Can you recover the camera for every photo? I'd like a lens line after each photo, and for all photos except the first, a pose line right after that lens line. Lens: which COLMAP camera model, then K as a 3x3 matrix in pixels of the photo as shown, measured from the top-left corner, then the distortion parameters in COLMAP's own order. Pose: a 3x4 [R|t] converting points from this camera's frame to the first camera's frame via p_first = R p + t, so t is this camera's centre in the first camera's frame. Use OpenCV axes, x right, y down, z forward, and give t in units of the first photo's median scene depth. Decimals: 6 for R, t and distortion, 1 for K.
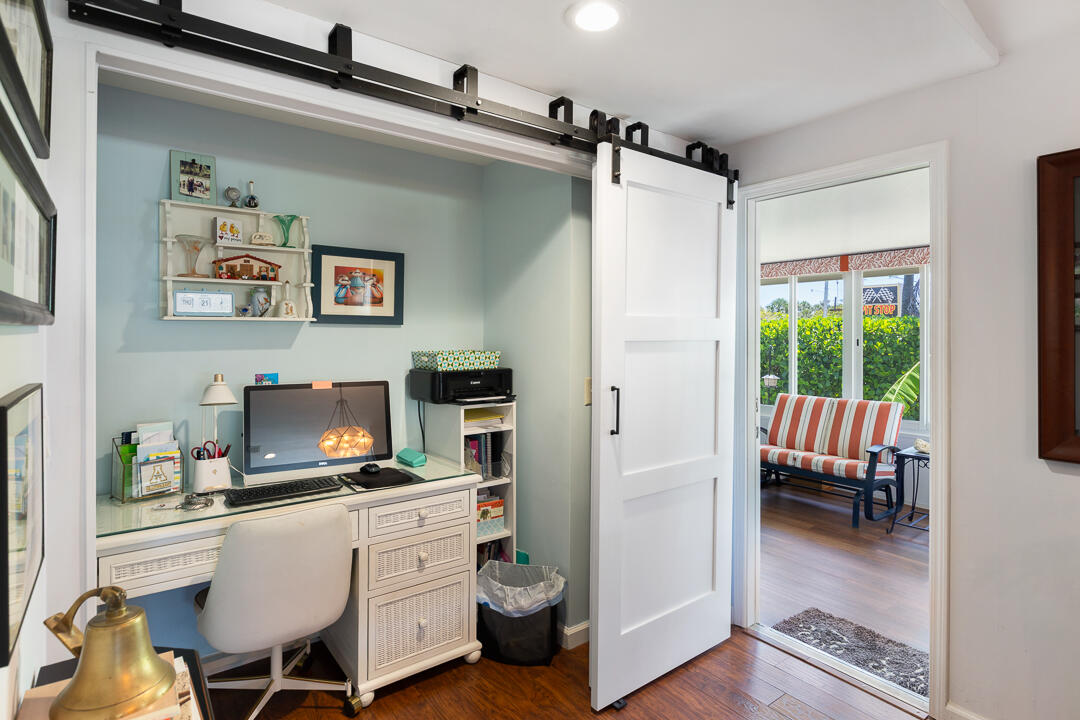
lens RADIAL K [[559.2, 0, 541.6], [0, 559.2, 331.4], [0, 0, 1]] dist [-0.003312, -0.000792]
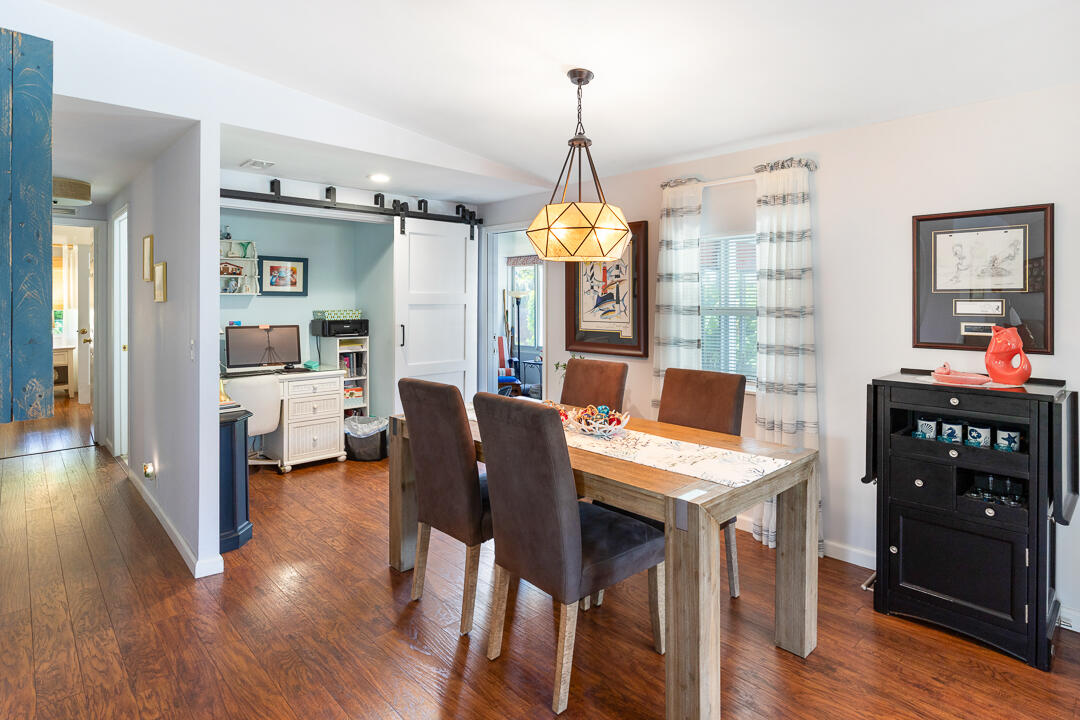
lens RADIAL K [[571.6, 0, 540.9], [0, 571.6, 302.7], [0, 0, 1]] dist [-0.002084, -0.000337]
pose [[0.993797, -0.000433, 0.111211, 0.366039], [-0.000614, 0.999956, 0.009374, -0.010054], [-0.111210, -0.009384, 0.993753, -1.147727]]
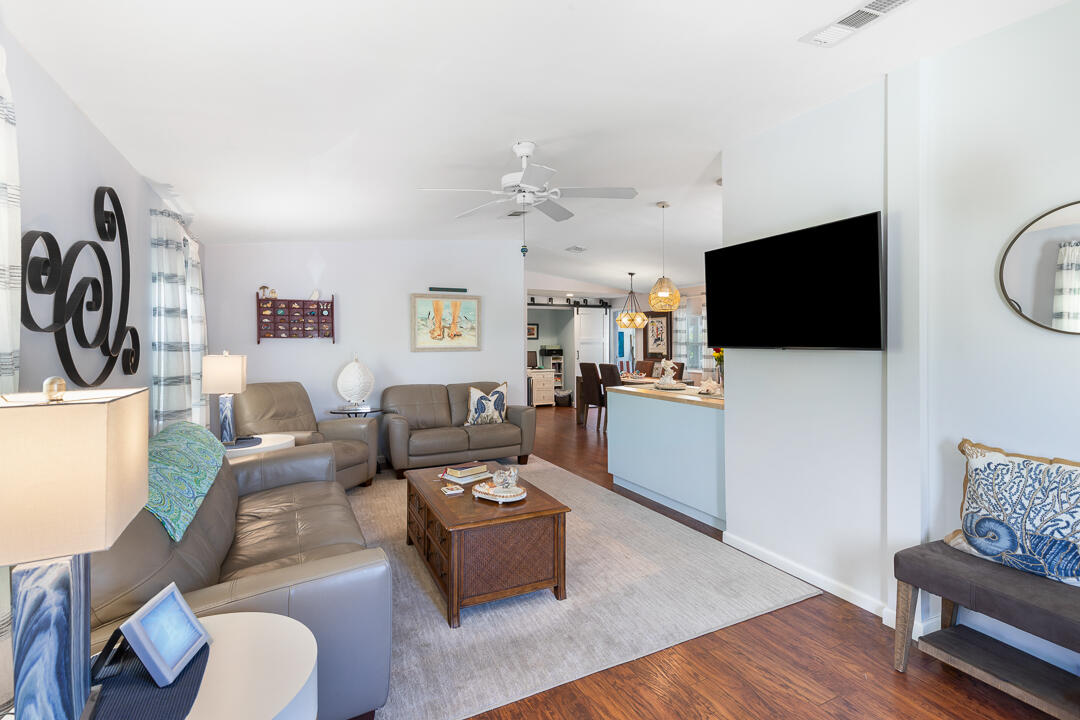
lens RADIAL K [[496.3, 0, 542.2], [0, 496.3, 331.5], [0, 0, 1]] dist [0.001038, -0.000048]
pose [[0.984317, -0.008486, -0.176203, 0.563469], [0.005555, 0.999838, -0.017121, -0.008032], [0.176319, 0.015874, 0.984205, -3.398464]]
